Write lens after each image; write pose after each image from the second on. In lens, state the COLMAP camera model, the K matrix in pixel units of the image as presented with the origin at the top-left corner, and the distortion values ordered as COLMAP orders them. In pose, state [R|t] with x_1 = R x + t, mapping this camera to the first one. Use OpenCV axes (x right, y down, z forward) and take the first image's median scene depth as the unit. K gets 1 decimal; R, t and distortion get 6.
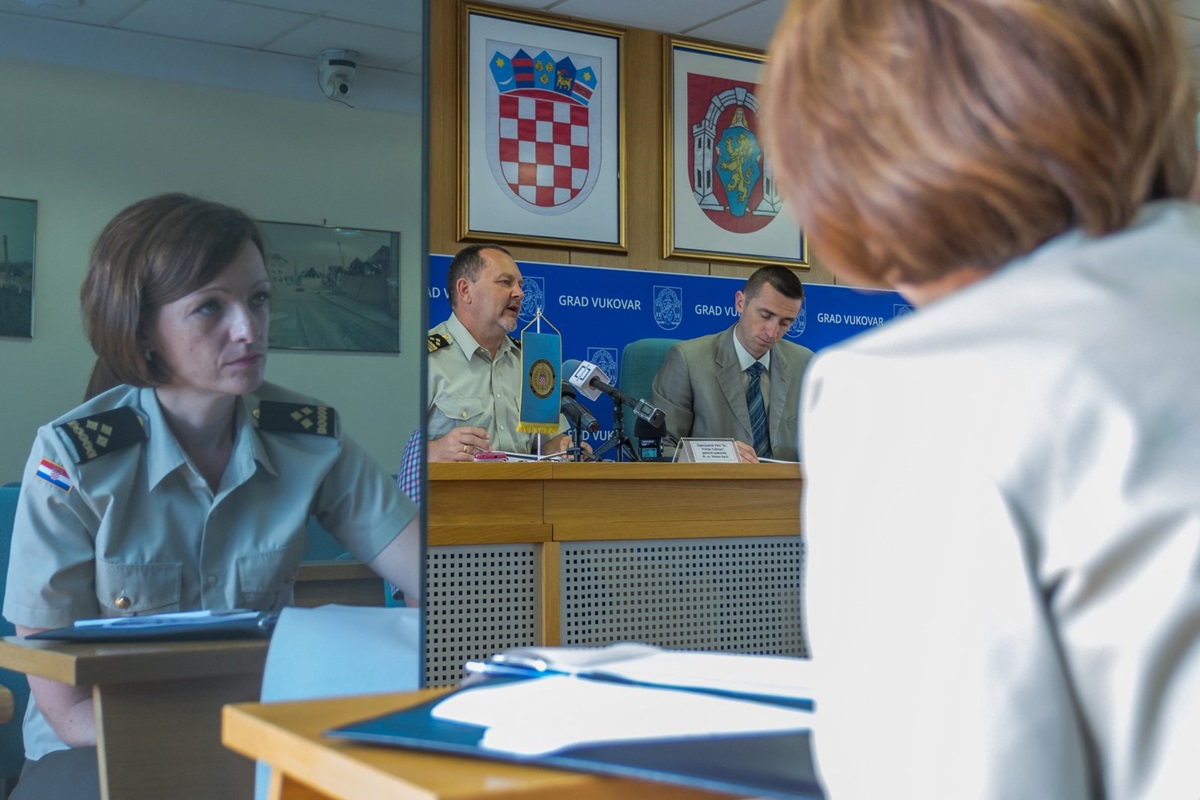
lens RADIAL K [[1624.4, 0, 592.1], [0, 1624.4, 400.4], [0, 0, 1]] dist [0.082034, 0.000000]
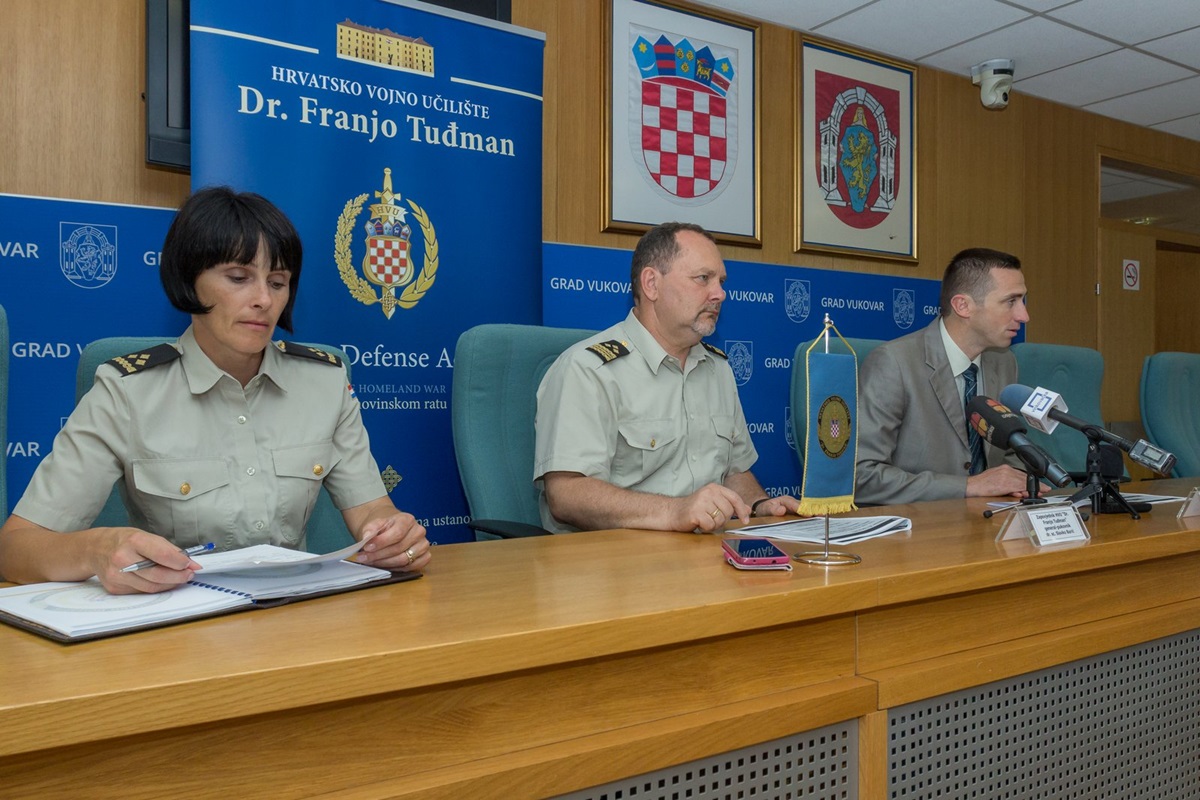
lens RADIAL K [[968.9, 0, 599.0], [0, 968.9, 398.5], [0, 0, 1]] dist [-0.029855, 0.019198]
pose [[0.999984, 0.003130, -0.004649, -0.077148], [-0.002882, 0.998625, 0.052349, -0.028063], [0.004807, -0.052335, 0.998618, 0.404976]]
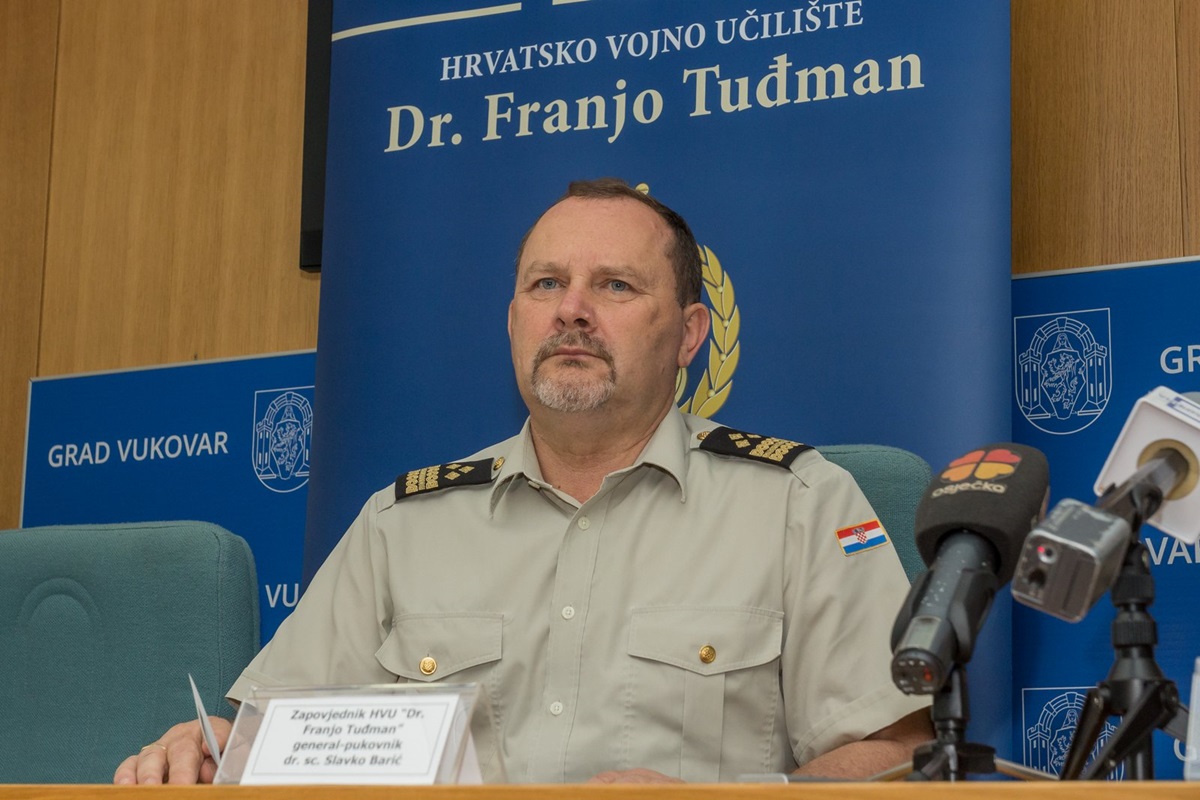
lens RADIAL K [[2418.2, 0, 596.6], [0, 2418.2, 392.0], [0, 0, 1]] dist [-0.045468, 0.000000]
pose [[0.501255, -0.158272, -0.850702, 0.273649], [0.023035, 0.985222, -0.169727, 0.028593], [0.864993, 0.065480, 0.497493, 0.572105]]
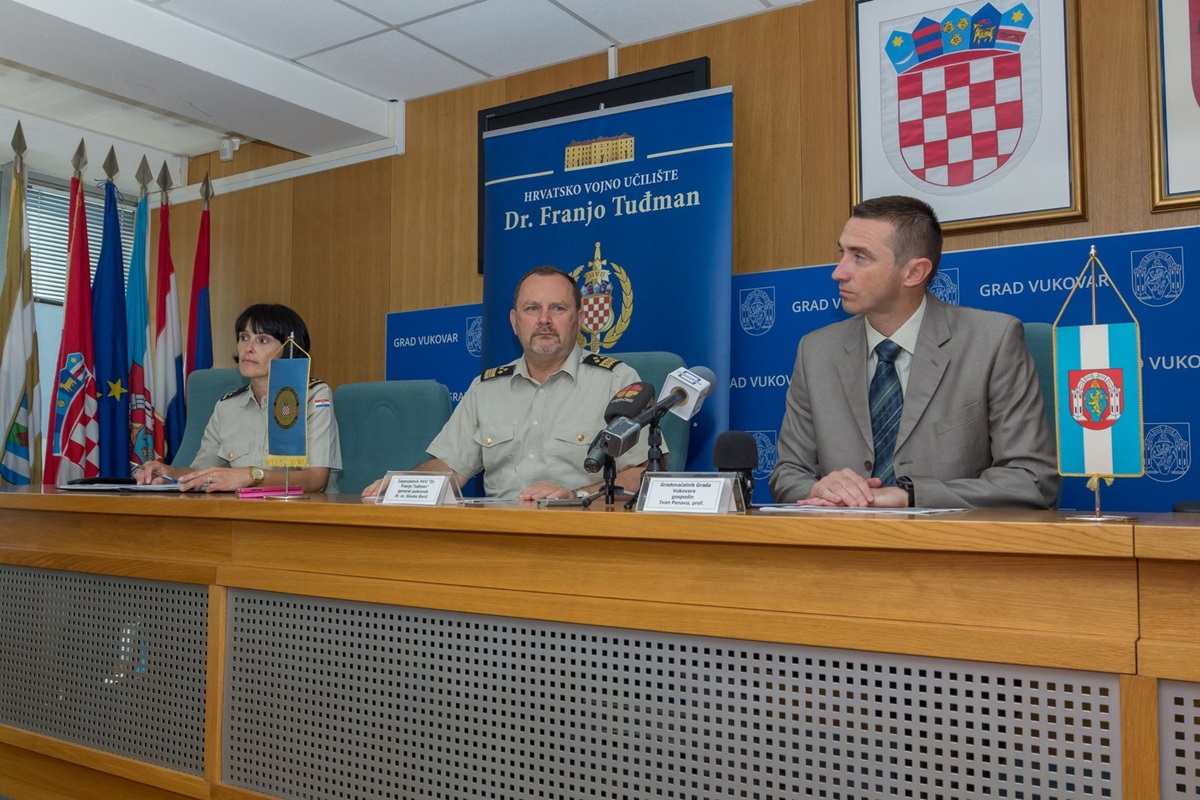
lens RADIAL K [[1035.6, 0, 605.1], [0, 1035.6, 405.1], [0, 0, 1]] dist [-0.026978, 0.015862]
pose [[0.426224, -0.049524, -0.903261, 0.372830], [0.039703, 0.998562, -0.036015, 0.008749], [0.903746, -0.020512, 0.427578, 0.588811]]
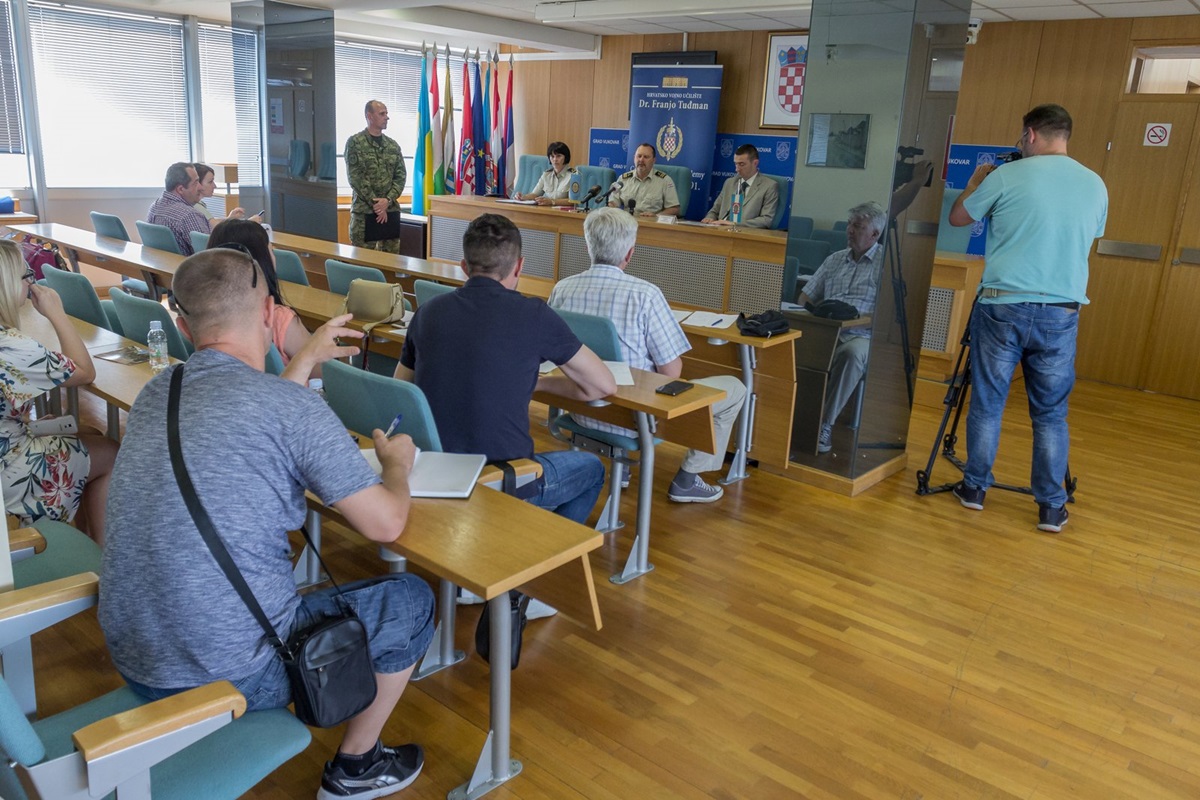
lens RADIAL K [[968.9, 0, 603.6], [0, 968.9, 402.6], [0, 0, 1]] dist [-0.029855, 0.019198]
pose [[0.292995, 0.262650, -0.919331, 1.338384], [-0.014485, 0.962637, 0.270406, -0.086243], [0.956004, -0.065911, 0.285853, 0.269142]]
